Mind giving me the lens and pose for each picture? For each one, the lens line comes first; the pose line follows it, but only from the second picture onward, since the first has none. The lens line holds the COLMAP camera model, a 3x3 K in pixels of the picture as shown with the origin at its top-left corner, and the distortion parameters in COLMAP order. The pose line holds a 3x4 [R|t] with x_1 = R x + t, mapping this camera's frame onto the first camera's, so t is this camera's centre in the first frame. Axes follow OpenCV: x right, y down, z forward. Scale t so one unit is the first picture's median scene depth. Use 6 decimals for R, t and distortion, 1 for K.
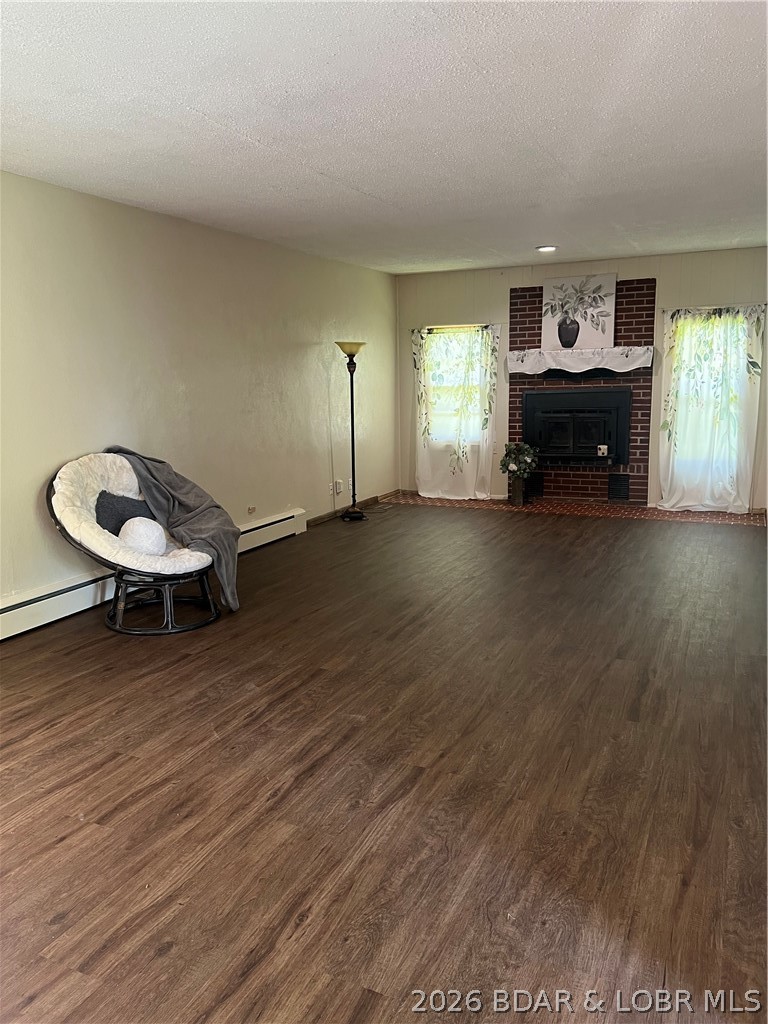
lens RADIAL K [[775.0, 0, 360.1], [0, 775.0, 529.3], [0, 0, 1]] dist [0.068068, -0.094644]
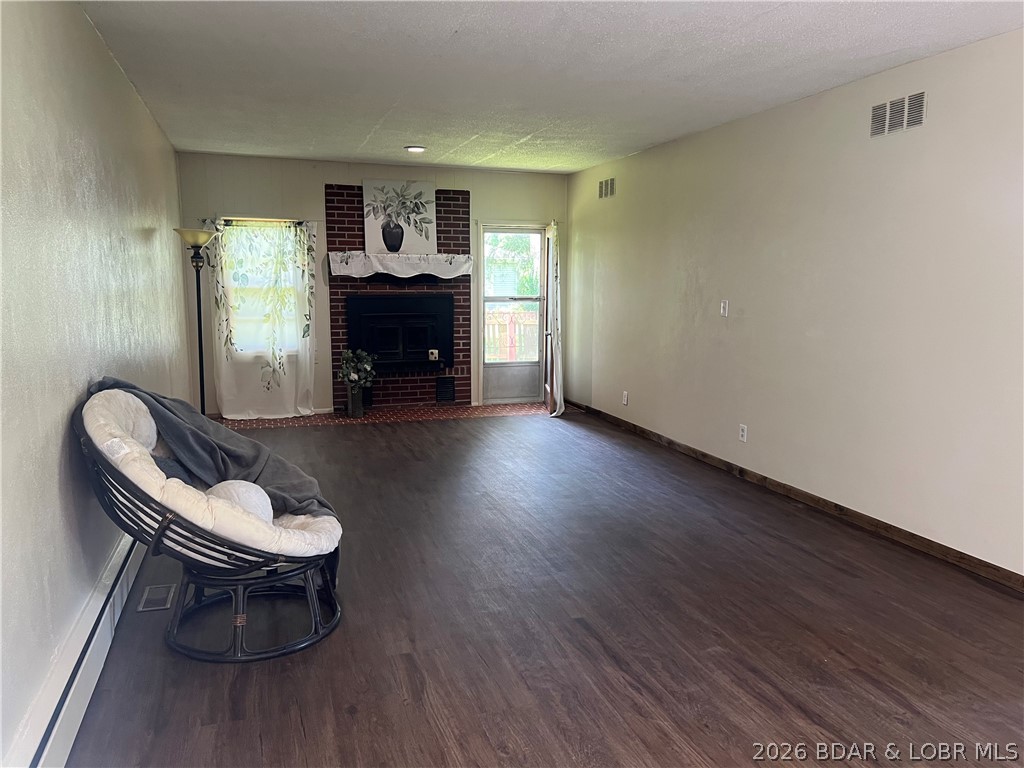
lens RADIAL K [[775.0, 0, 537.7], [0, 775.0, 411.8], [0, 0, 1]] dist [0.068068, -0.094644]
pose [[0.706124, -0.096779, 0.701444, -0.311187], [0.116793, 0.992966, 0.019427, -0.031386], [-0.698390, 0.068206, 0.712460, 0.192751]]
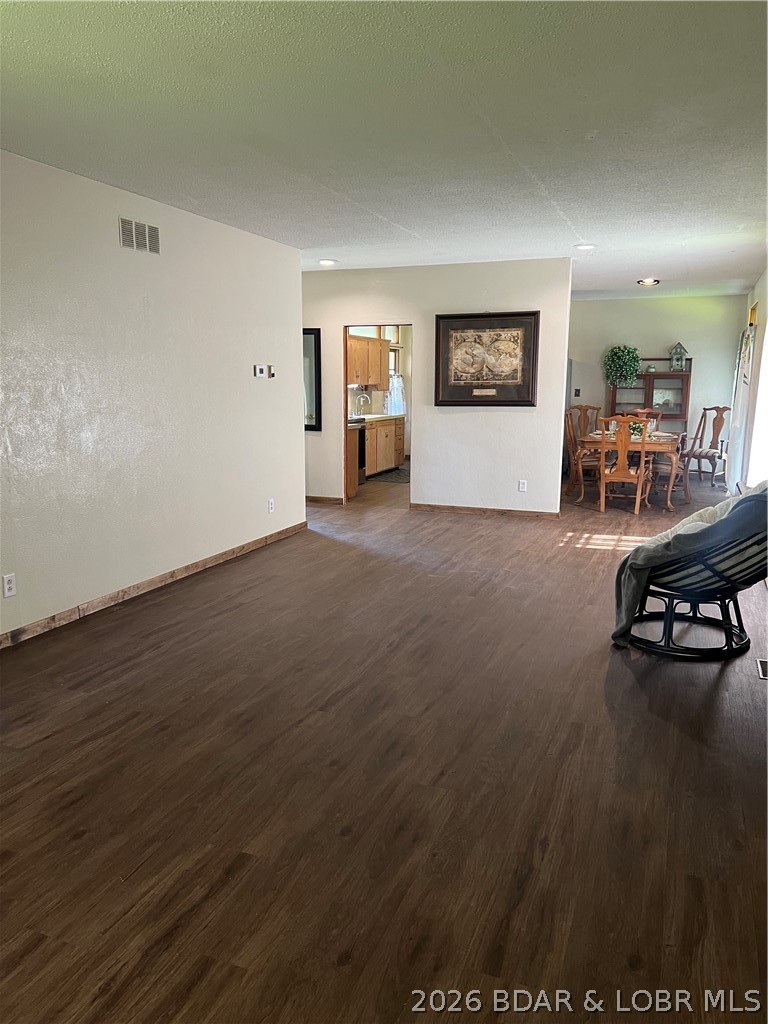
lens RADIAL K [[775.0, 0, 372.9], [0, 775.0, 518.1], [0, 0, 1]] dist [0.068068, -0.094644]
pose [[-0.997534, 0.025637, -0.065328, 0.096686], [0.000371, 0.932797, 0.360402, -0.200785], [0.070177, 0.359489, -0.930507, 1.030729]]
